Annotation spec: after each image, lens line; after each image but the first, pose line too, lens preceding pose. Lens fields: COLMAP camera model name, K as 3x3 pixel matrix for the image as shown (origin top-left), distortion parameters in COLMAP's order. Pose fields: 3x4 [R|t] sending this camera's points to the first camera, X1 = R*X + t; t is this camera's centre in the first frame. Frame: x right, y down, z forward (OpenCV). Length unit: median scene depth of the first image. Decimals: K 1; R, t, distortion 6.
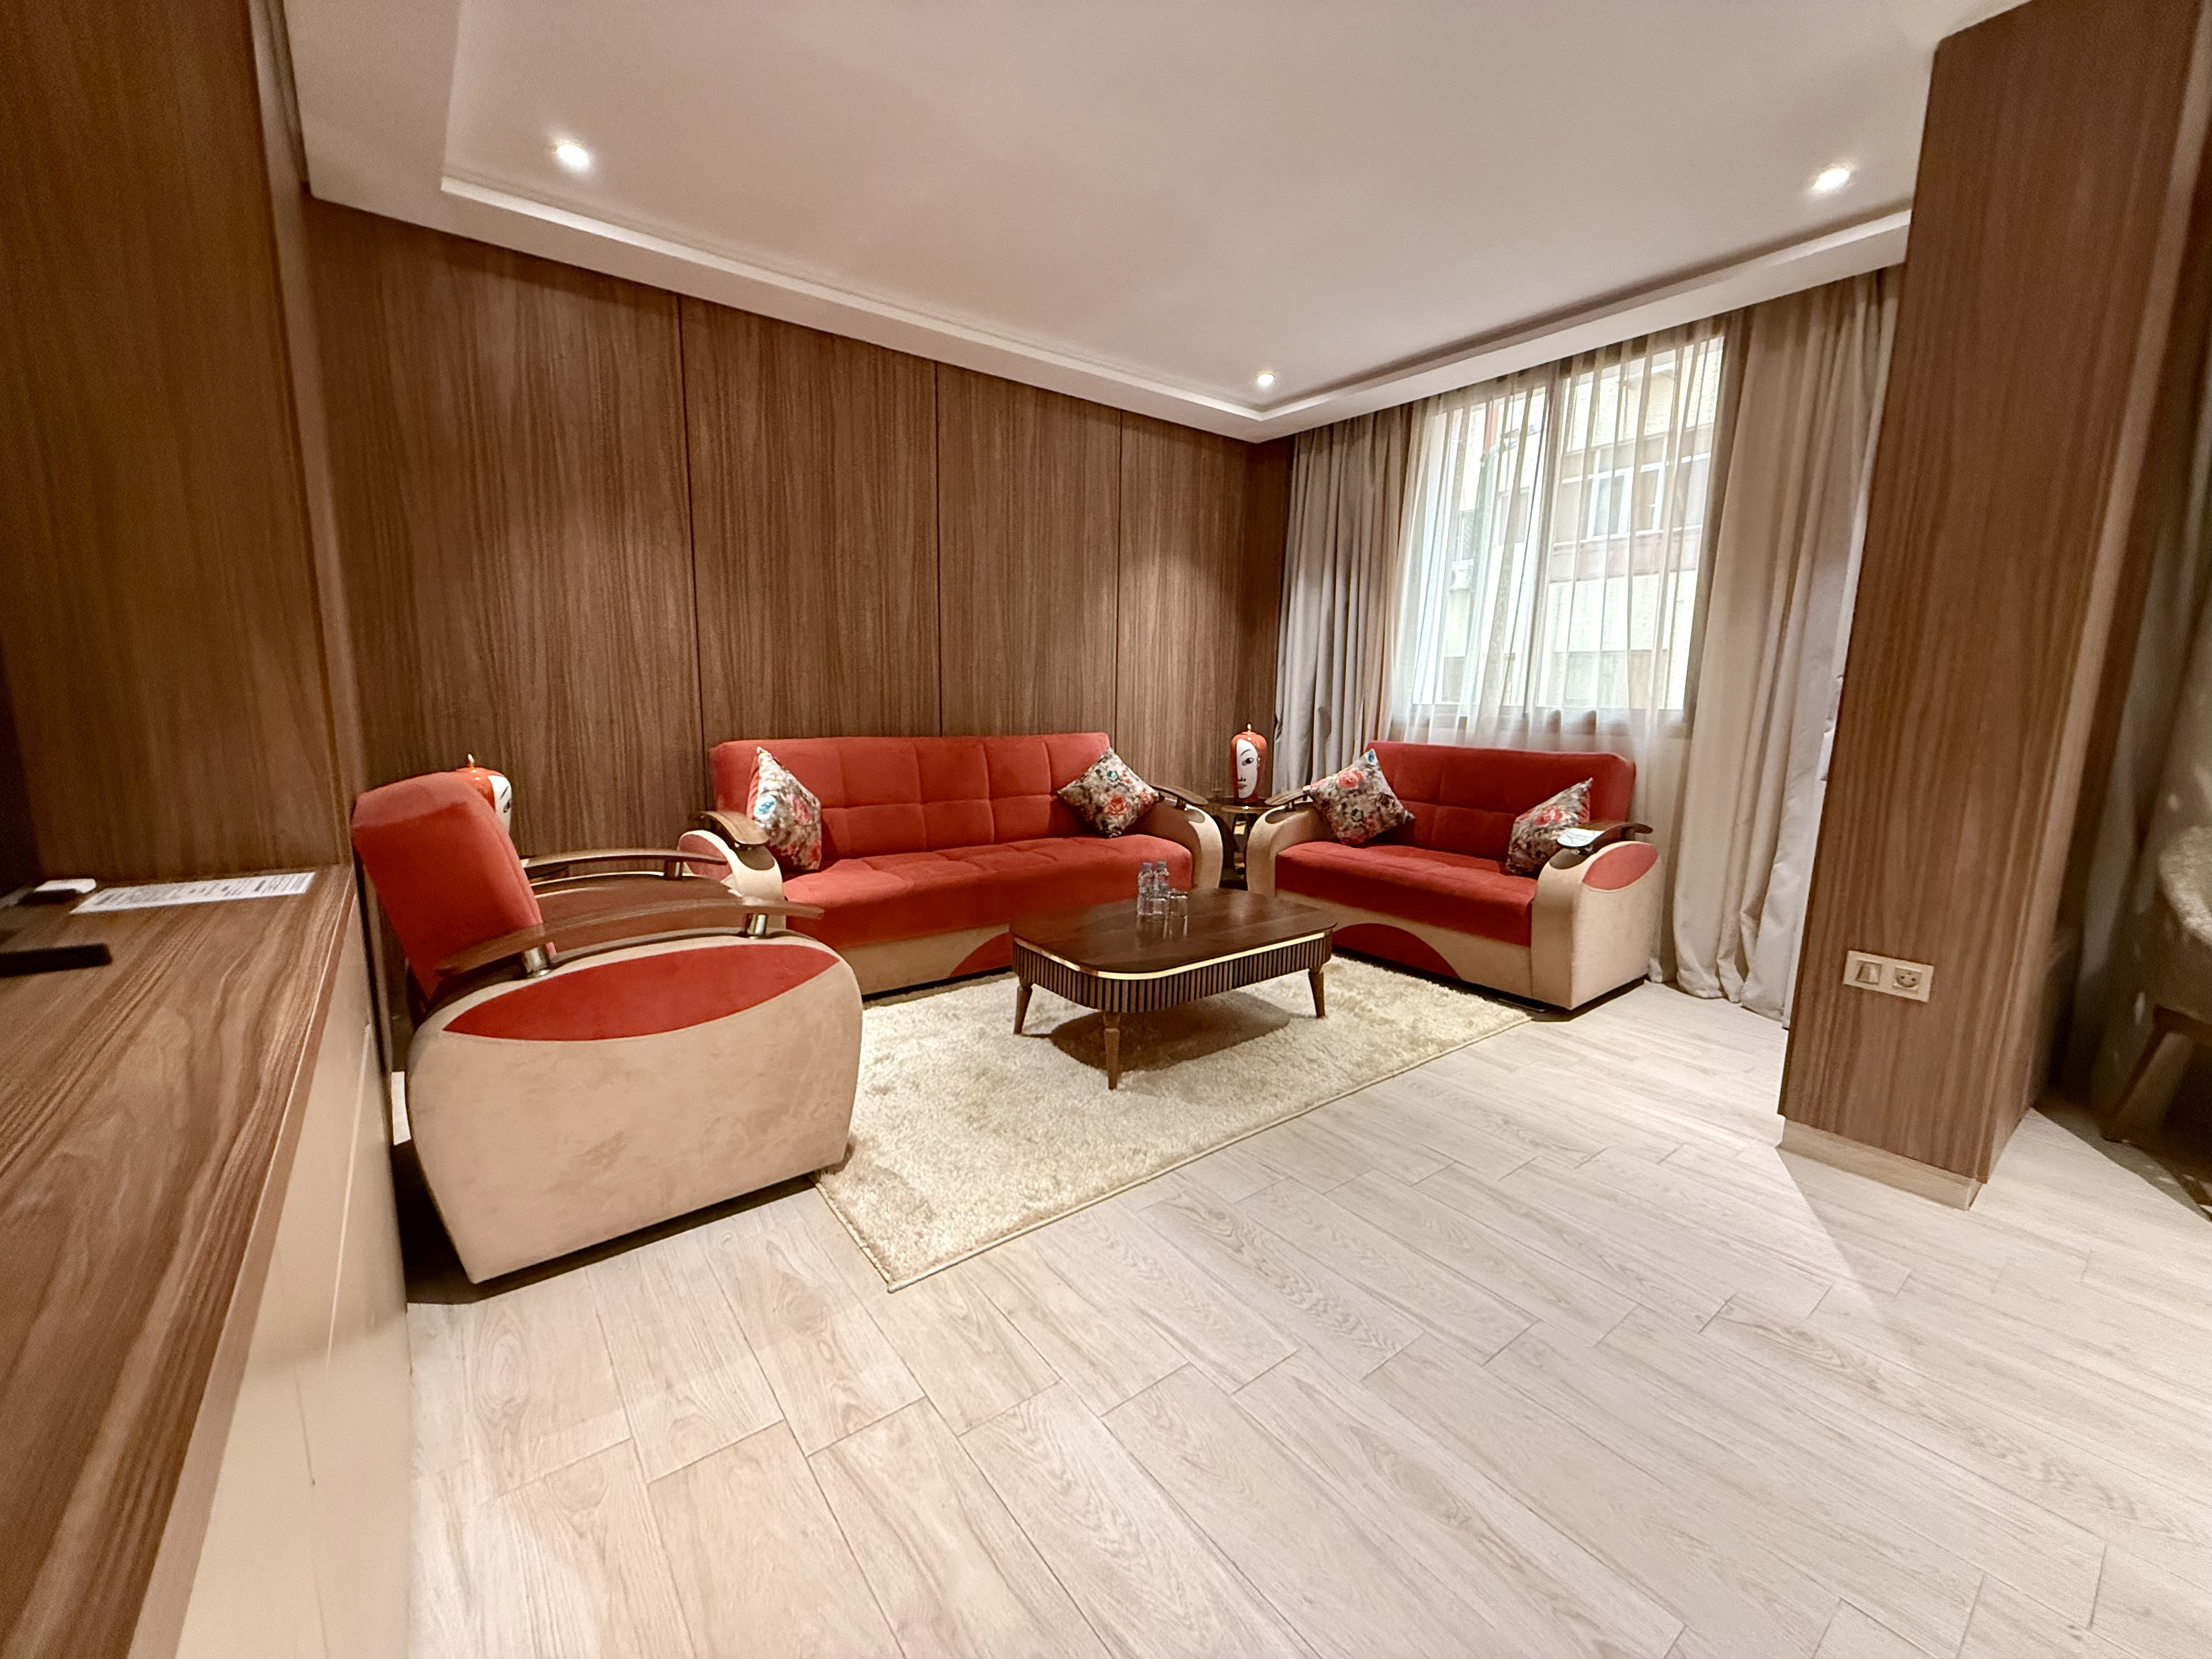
lens RADIAL K [[880.7, 0, 1094.2], [0, 880.7, 828.7], [0, 0, 1]] dist [0.001305, 0.000155]
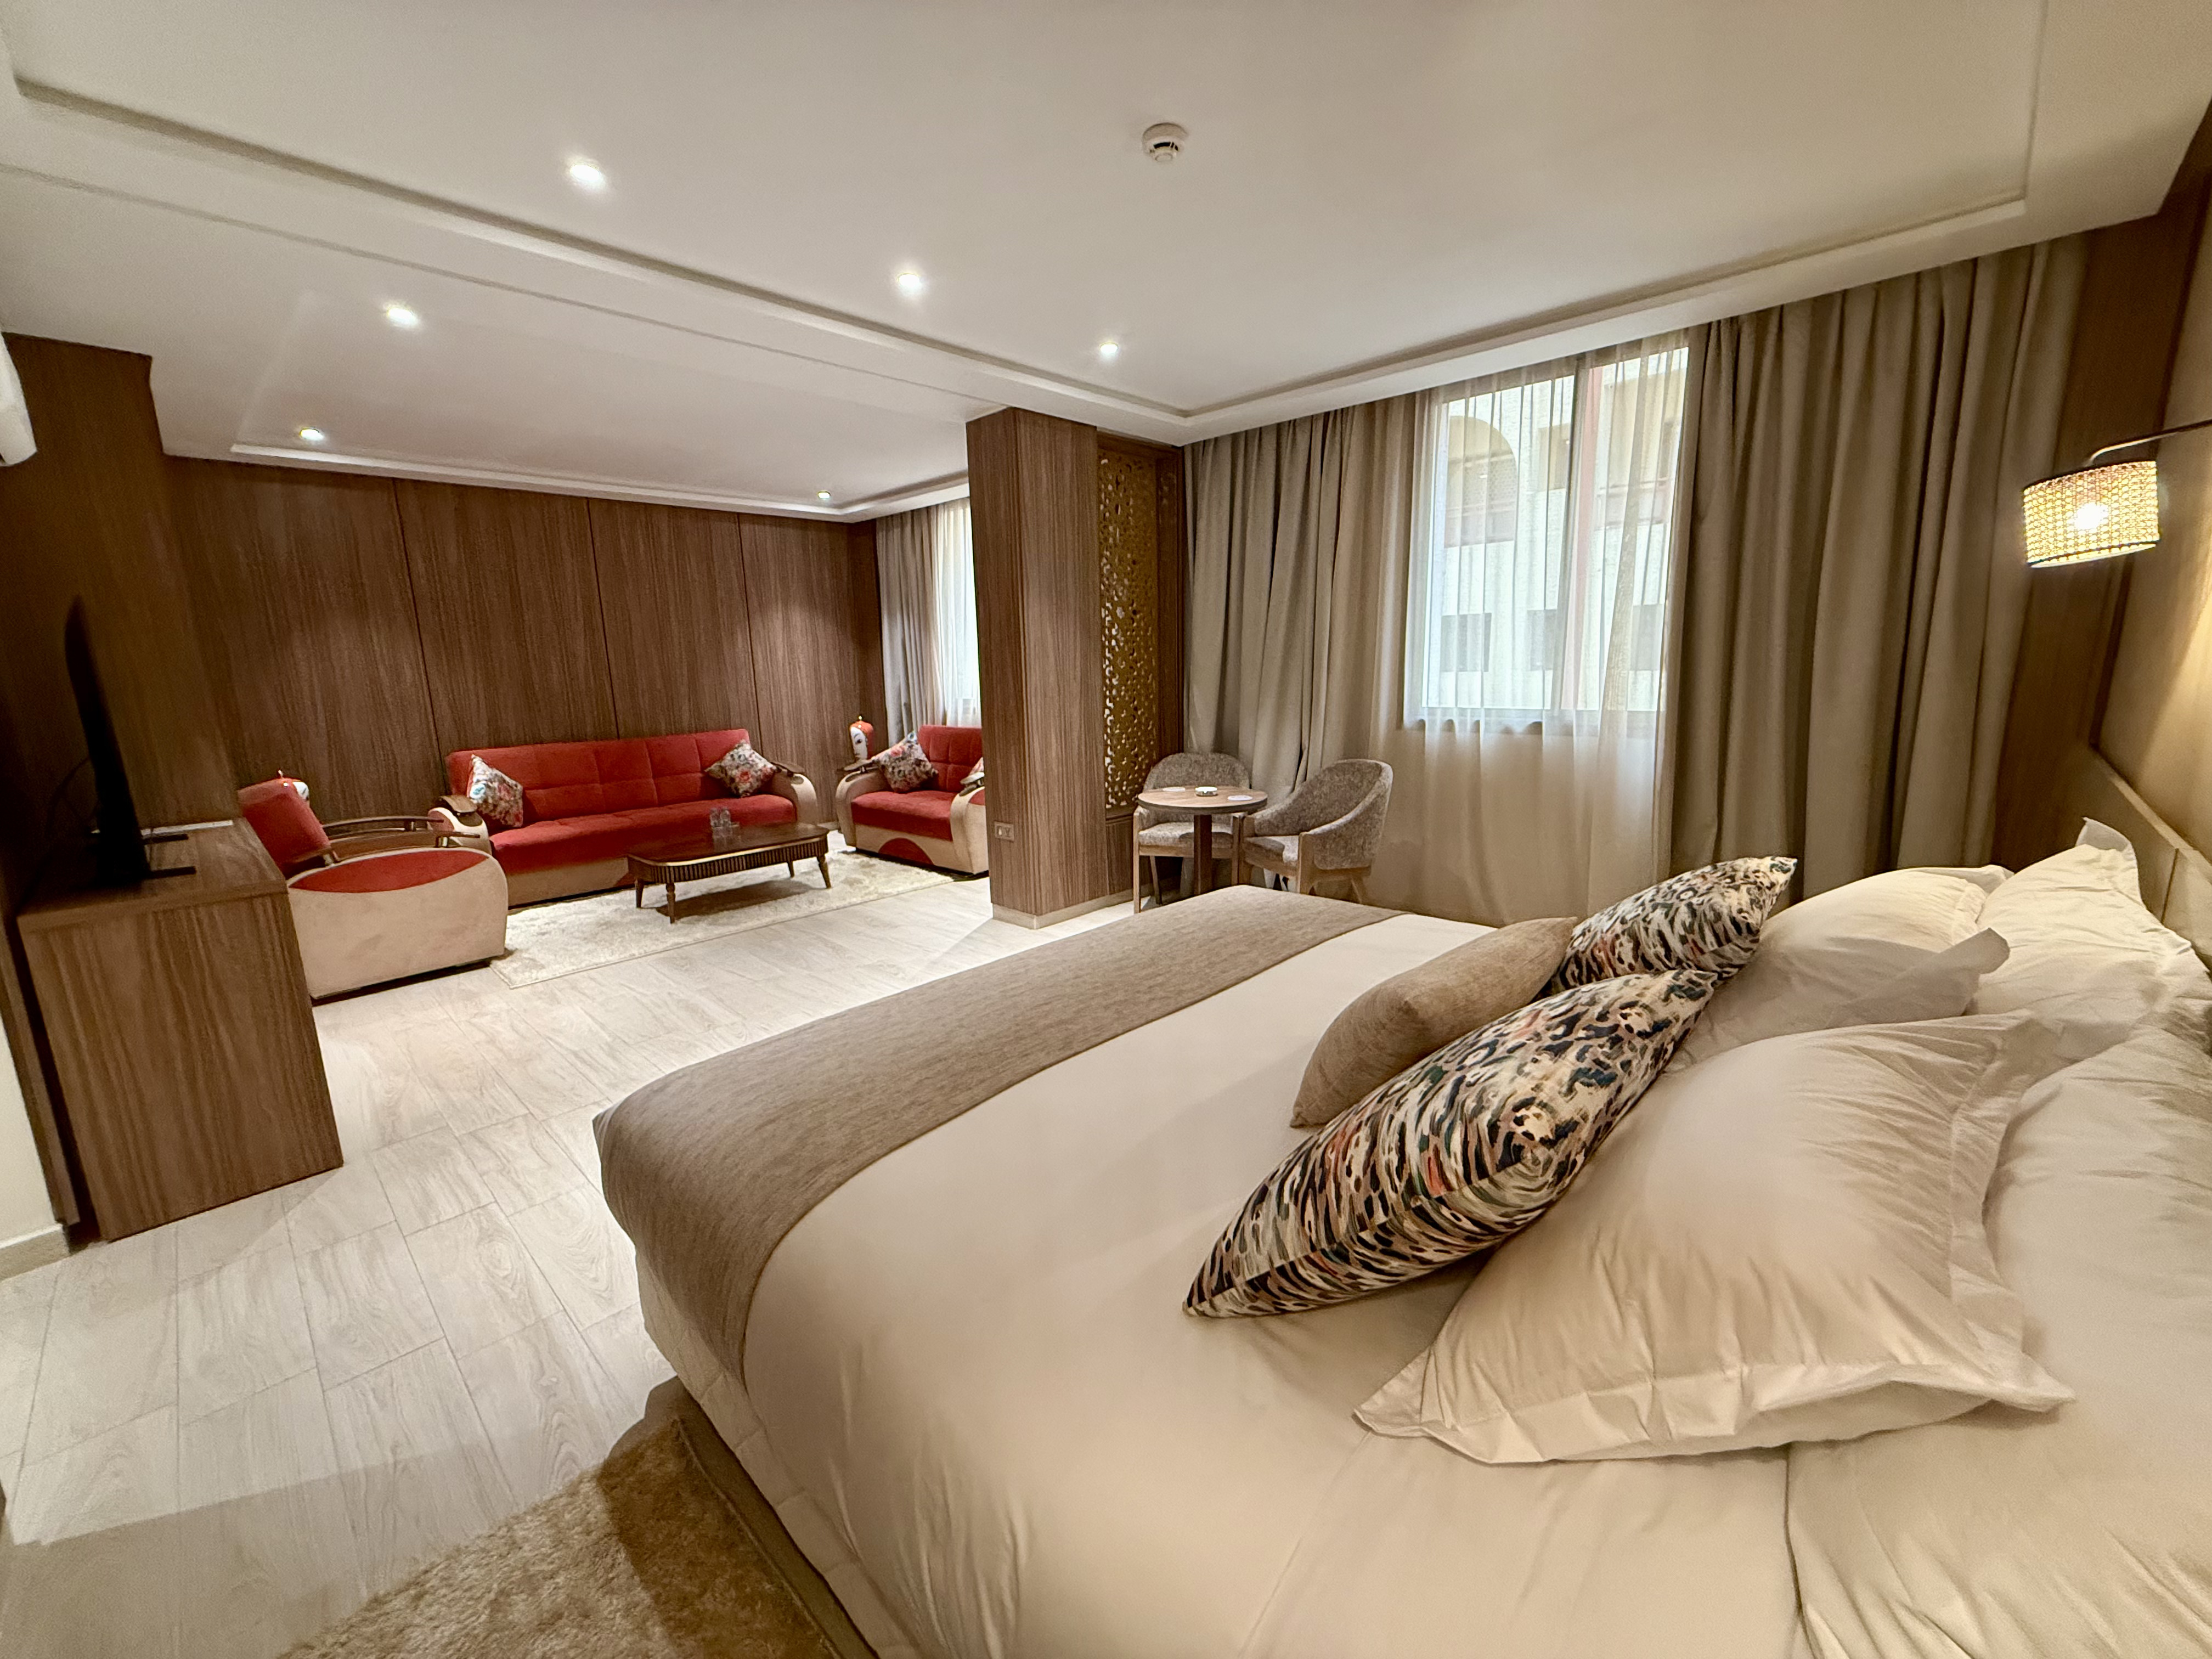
lens RADIAL K [[880.7, 0, 1094.2], [0, 880.7, 828.7], [0, 0, 1]] dist [0.001305, 0.000155]
pose [[0.987575, -0.070881, 0.140252, 0.497516], [0.065943, 0.997039, 0.039549, 0.053431], [-0.142640, -0.029809, 0.989326, -0.759461]]
